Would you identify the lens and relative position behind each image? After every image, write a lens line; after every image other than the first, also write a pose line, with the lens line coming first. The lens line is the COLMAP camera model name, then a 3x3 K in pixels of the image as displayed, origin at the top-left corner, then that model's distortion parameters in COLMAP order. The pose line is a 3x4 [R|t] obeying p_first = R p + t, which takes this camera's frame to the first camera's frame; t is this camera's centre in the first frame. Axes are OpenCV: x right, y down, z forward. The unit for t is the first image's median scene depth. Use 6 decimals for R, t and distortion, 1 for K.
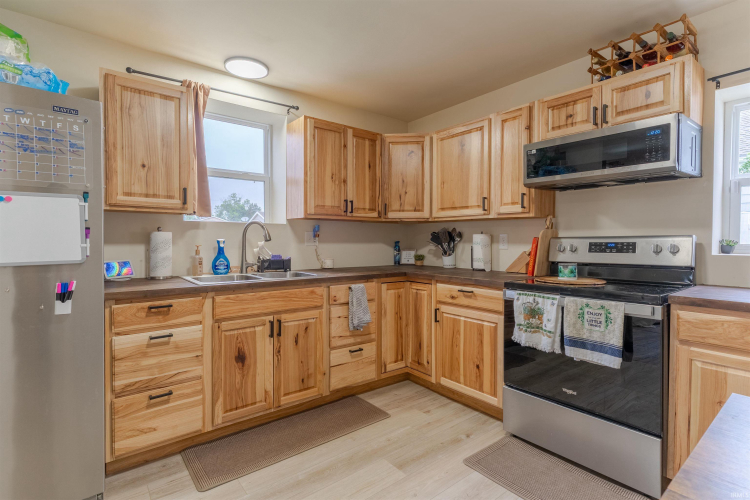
lens RADIAL K [[364.8, 0, 375.1], [0, 364.8, 247.9], [0, 0, 1]] dist [0.000709, 0.001496]
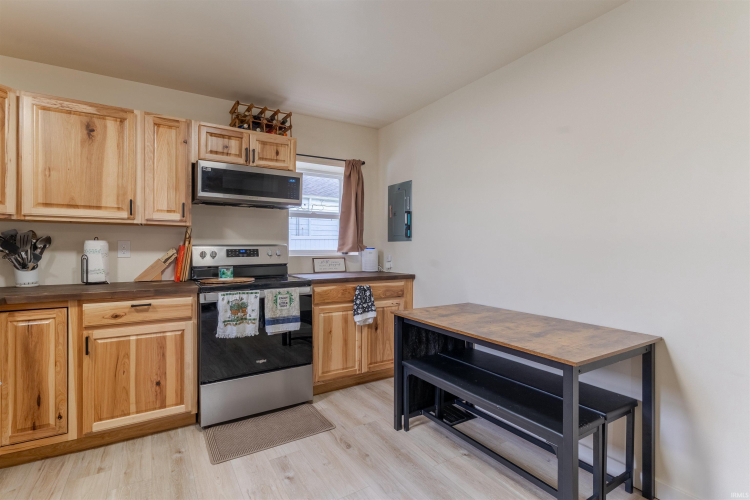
lens RADIAL K [[364.8, 0, 376.8], [0, 364.8, 247.7], [0, 0, 1]] dist [0.000709, 0.001496]
pose [[0.107525, -0.000757, 0.994202, -0.590915], [0.021413, 0.999770, -0.001555, -0.007554], [-0.993972, 0.021456, 0.107517, 0.342050]]
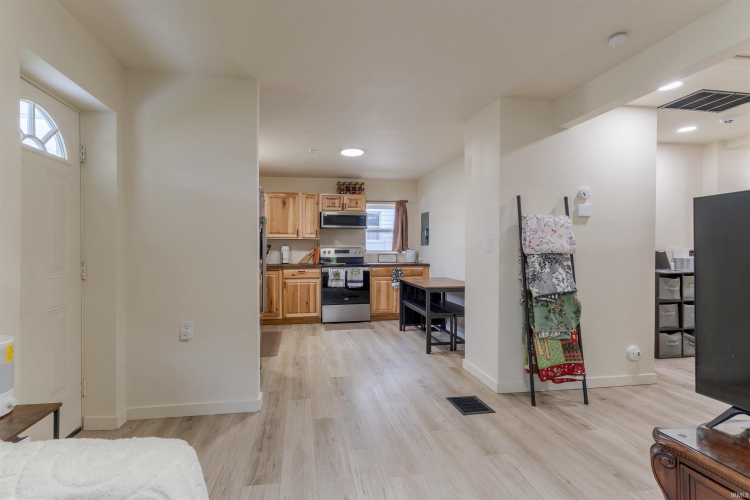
lens RADIAL K [[364.8, 0, 361.2], [0, 364.8, 251.3], [0, 0, 1]] dist [0.000709, 0.001496]
pose [[0.479532, -0.008450, 0.877484, -1.638081], [0.019510, 0.999809, -0.001034, 0.001832], [-0.877307, 0.017615, 0.479605, -0.448685]]
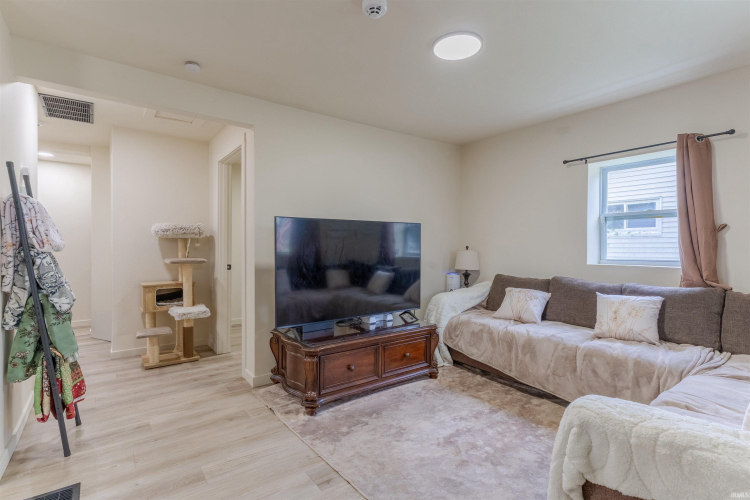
lens RADIAL K [[364.8, 0, 361.1], [0, 364.8, 253.6], [0, 0, 1]] dist [0.000709, 0.001496]
pose [[-0.999396, -0.008197, 0.033785, -1.091040], [-0.007047, 0.999397, 0.034009, -0.009404], [-0.034043, 0.033751, -0.998850, 0.438346]]
